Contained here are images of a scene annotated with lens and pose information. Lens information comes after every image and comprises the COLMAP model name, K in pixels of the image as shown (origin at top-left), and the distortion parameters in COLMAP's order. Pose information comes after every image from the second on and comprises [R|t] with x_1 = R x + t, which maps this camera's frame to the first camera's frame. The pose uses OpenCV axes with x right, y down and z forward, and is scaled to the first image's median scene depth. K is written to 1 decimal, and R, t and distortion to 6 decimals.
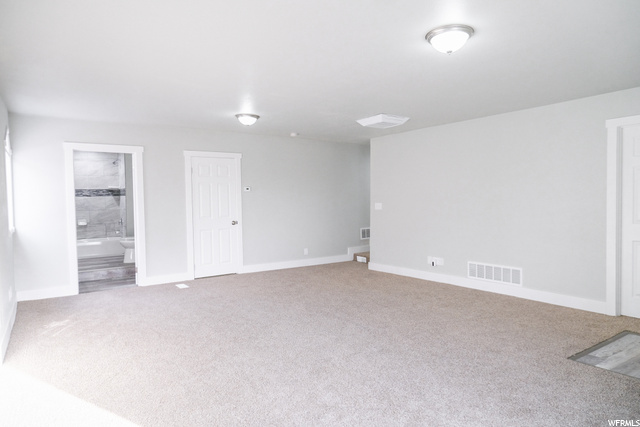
lens RADIAL K [[394.8, 0, 320.0], [0, 394.8, 213.5], [0, 0, 1]] dist [-0.027680, 0.001541]
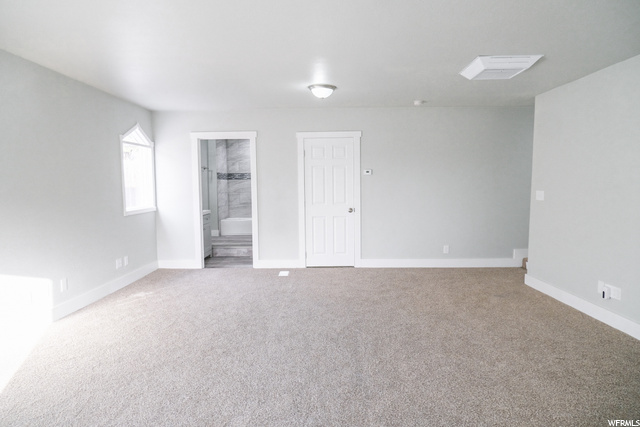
lens RADIAL K [[394.8, 0, 320.0], [0, 394.8, 213.5], [0, 0, 1]] dist [-0.027680, 0.001541]
pose [[0.806595, 0.052552, -0.588763, 0.282943], [-0.020904, 0.997953, 0.060437, -0.023848], [0.590734, -0.036441, 0.806043, 0.266524]]
